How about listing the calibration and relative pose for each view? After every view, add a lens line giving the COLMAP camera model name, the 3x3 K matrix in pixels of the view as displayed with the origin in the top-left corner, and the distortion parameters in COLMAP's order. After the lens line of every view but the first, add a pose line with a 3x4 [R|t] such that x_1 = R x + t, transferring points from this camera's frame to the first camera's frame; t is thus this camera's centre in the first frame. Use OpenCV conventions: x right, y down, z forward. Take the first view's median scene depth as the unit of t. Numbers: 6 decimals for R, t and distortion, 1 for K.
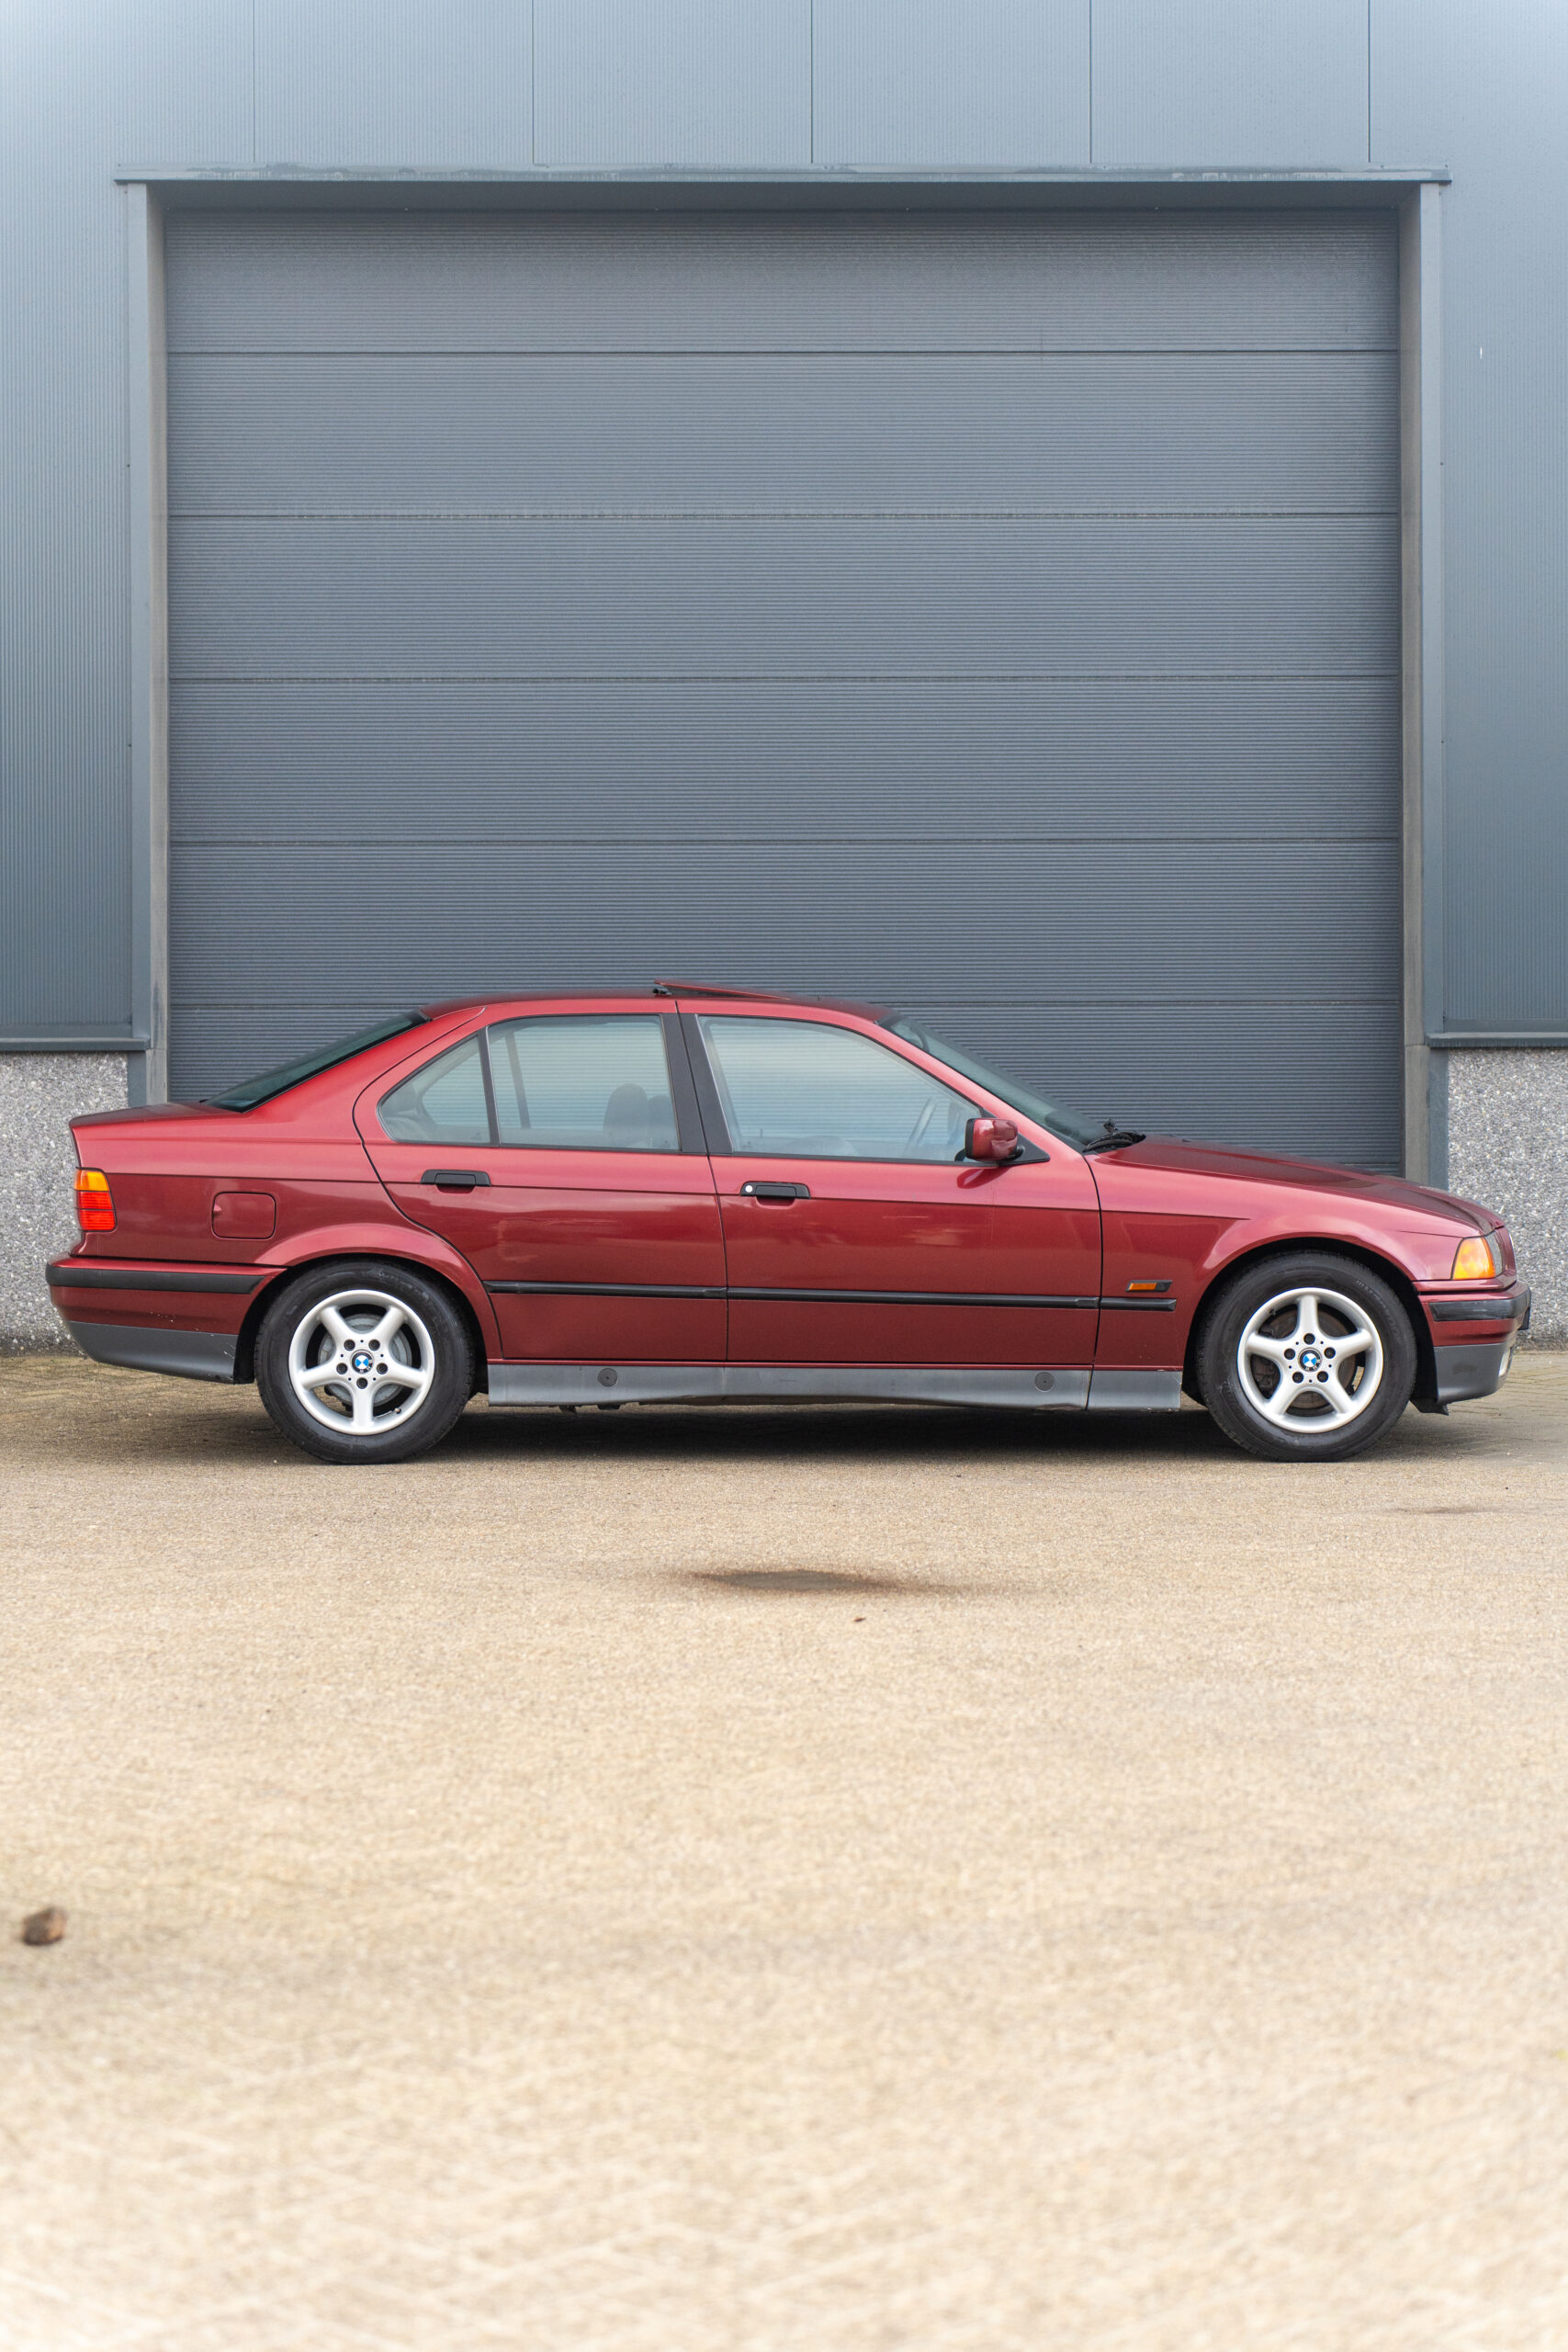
lens RADIAL K [[4187.5, 0, 770.3], [0, 4187.5, 1142.7], [0, 0, 1]] dist [-0.003712, 0.055614]
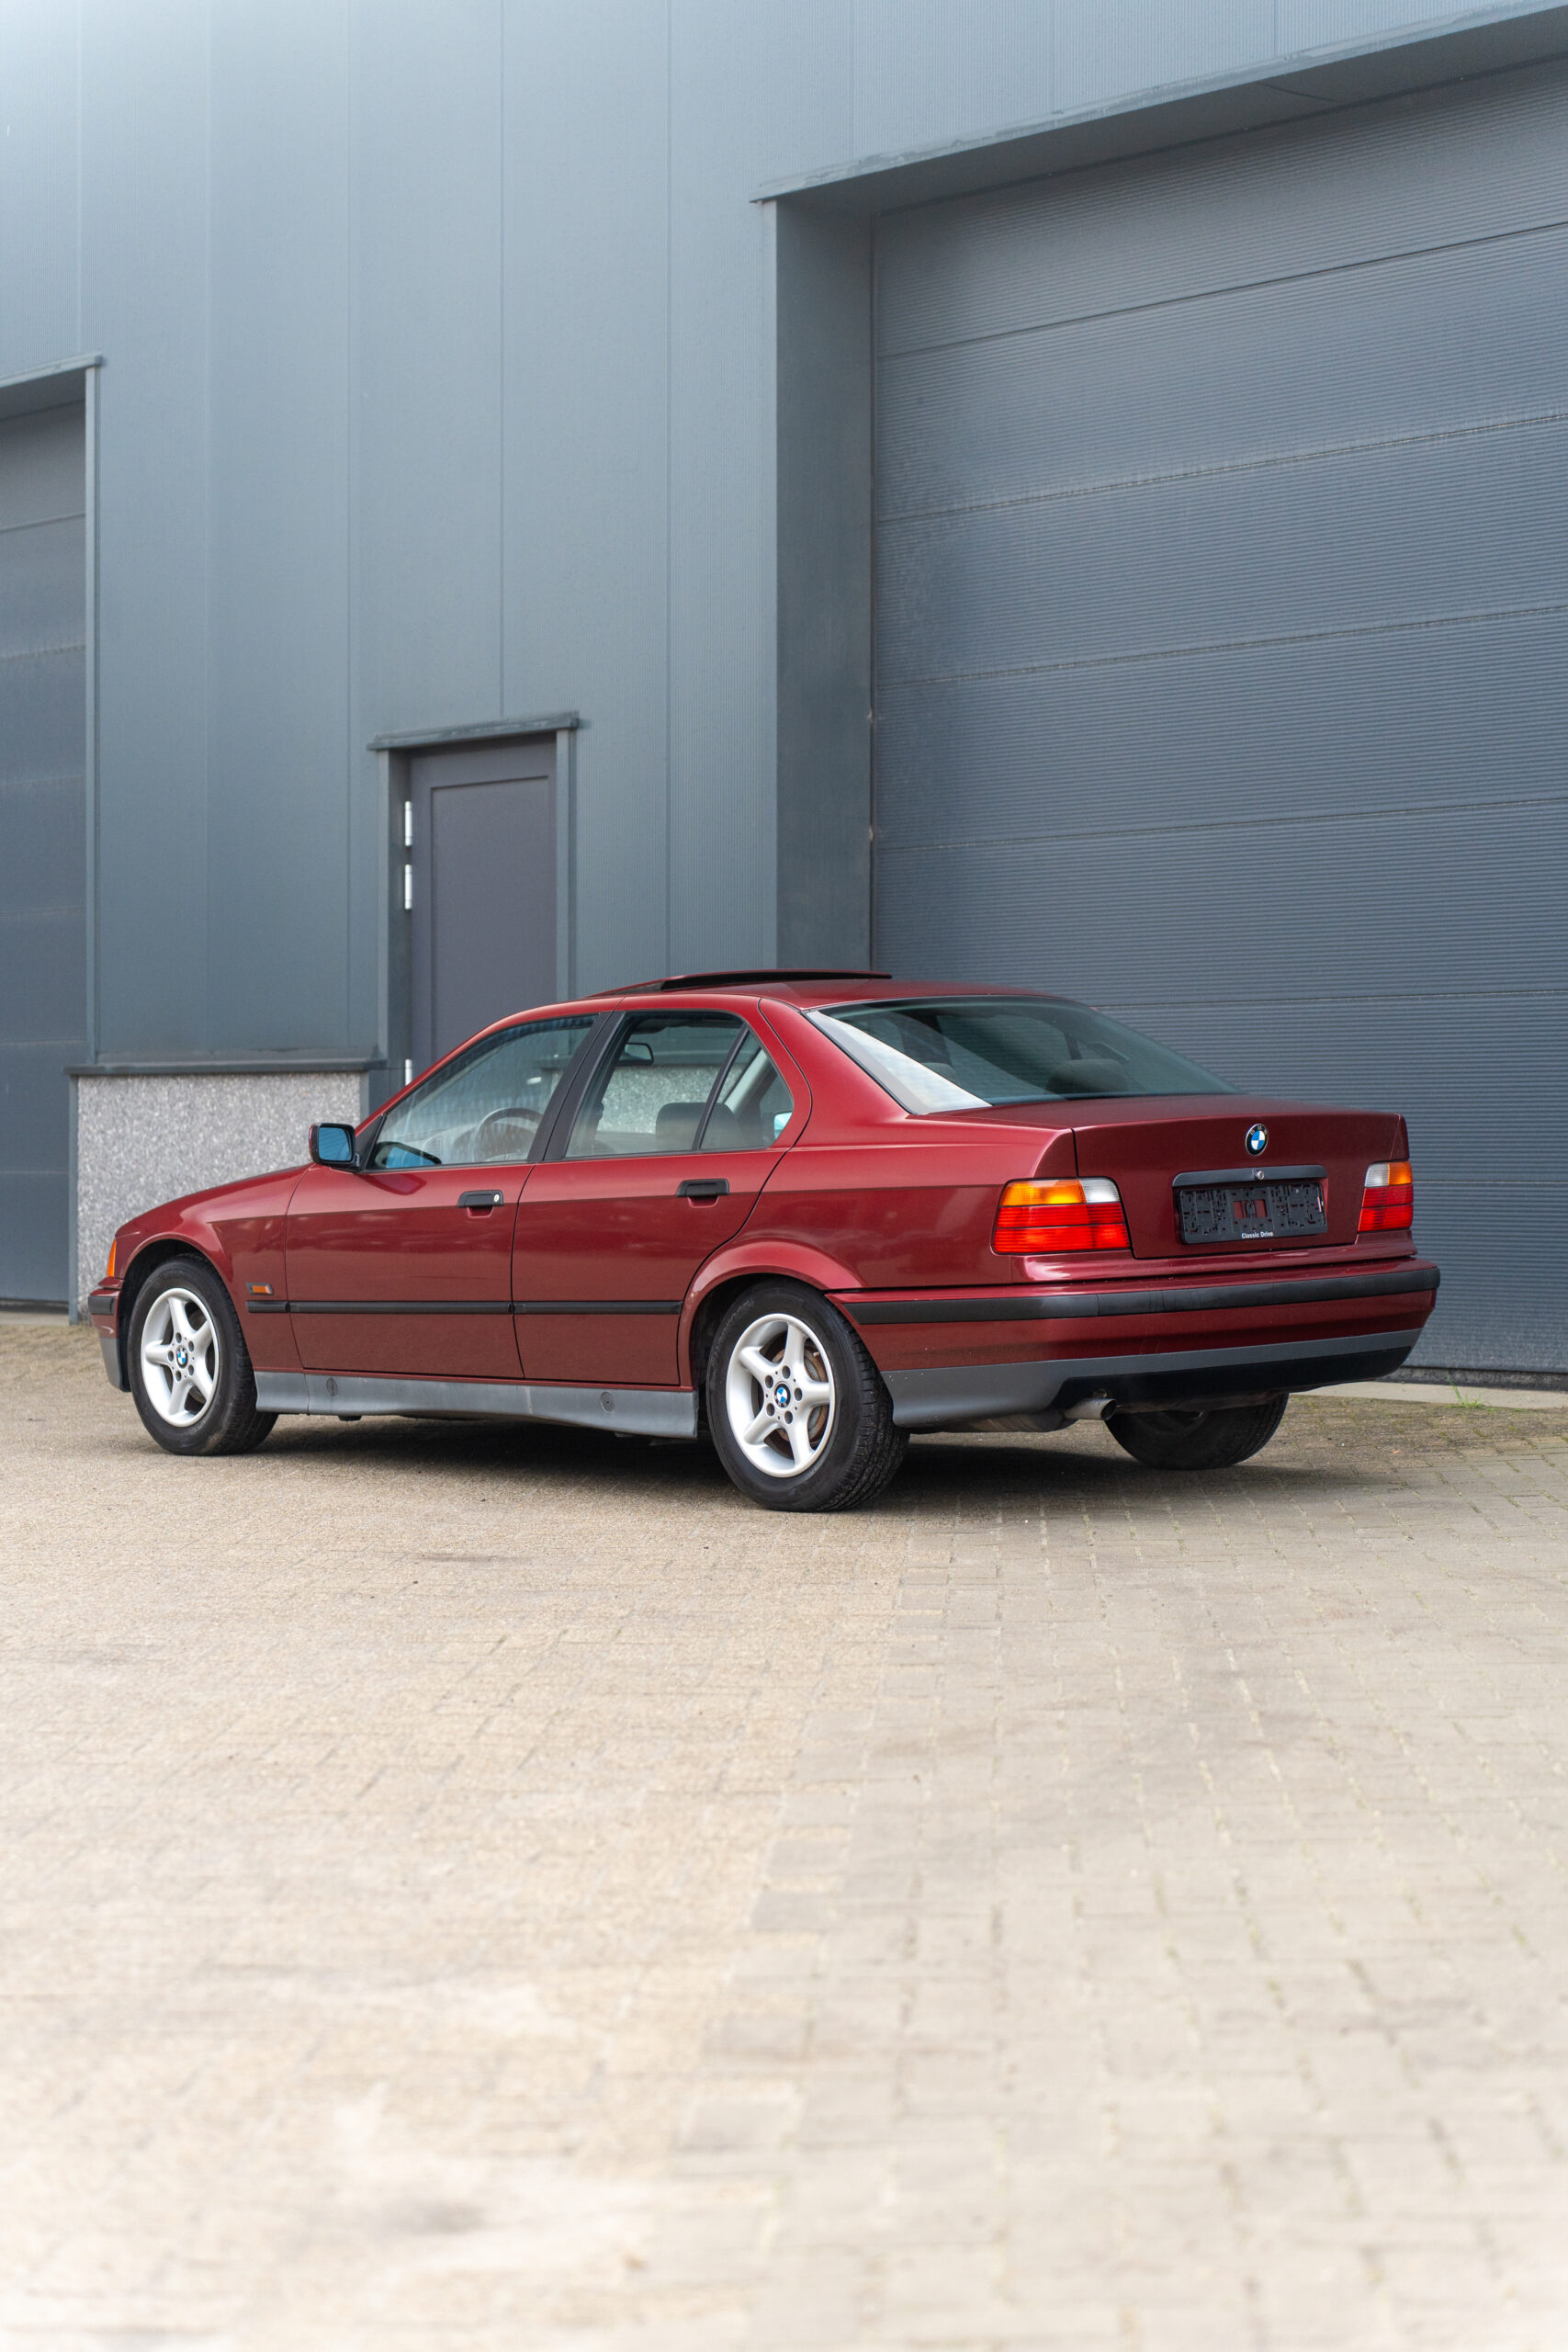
lens RADIAL K [[4375.7, 0, 784.0], [0, 4375.7, 1176.0], [0, 0, 1]] dist [0.005460, -0.011457]
pose [[0.660167, 0.007874, -0.751078, 0.972278], [-0.005461, 0.999969, 0.005683, 0.000139], [0.751099, 0.000350, 0.660189, 0.460408]]
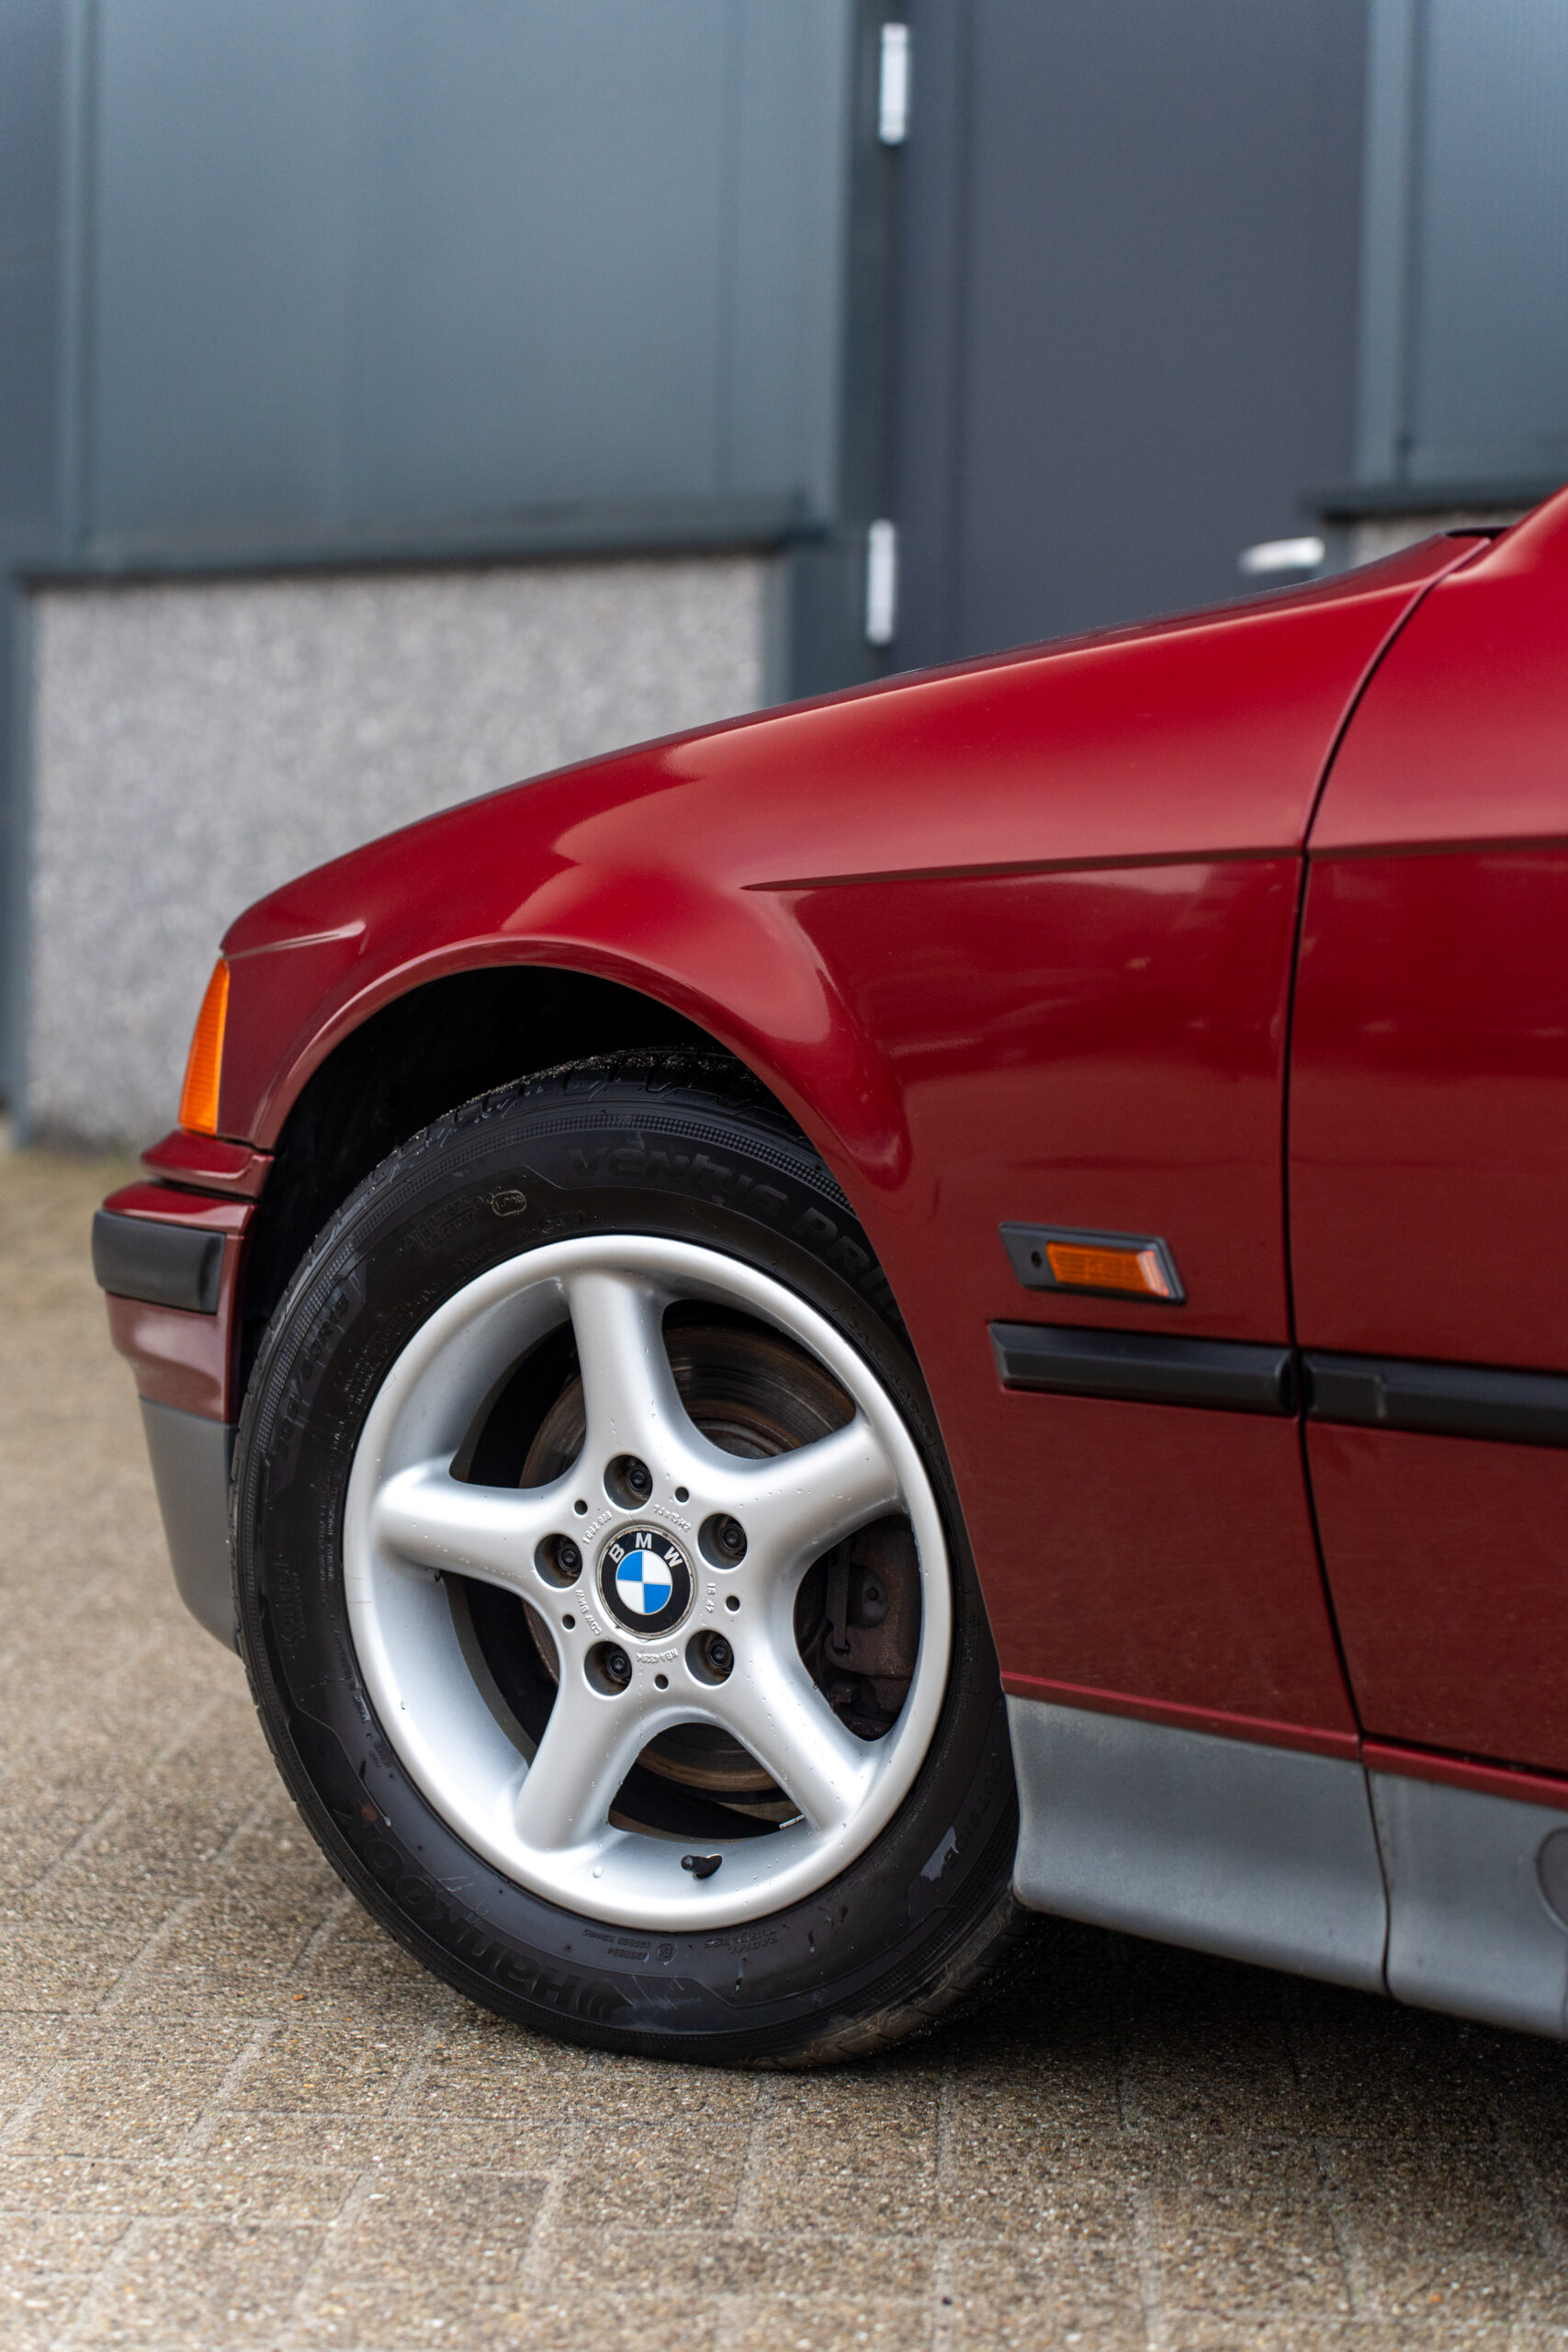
lens RADIAL K [[4435.6, 0, 784.0], [0, 4435.6, 1176.0], [0, 0, 1]] dist [-0.028268, 0.315596]
pose [[0.667552, 0.068157, -0.741437, 0.075651], [-0.032117, 0.997510, 0.062781, 0.022812], [0.743870, -0.018096, 0.668079, 1.021127]]
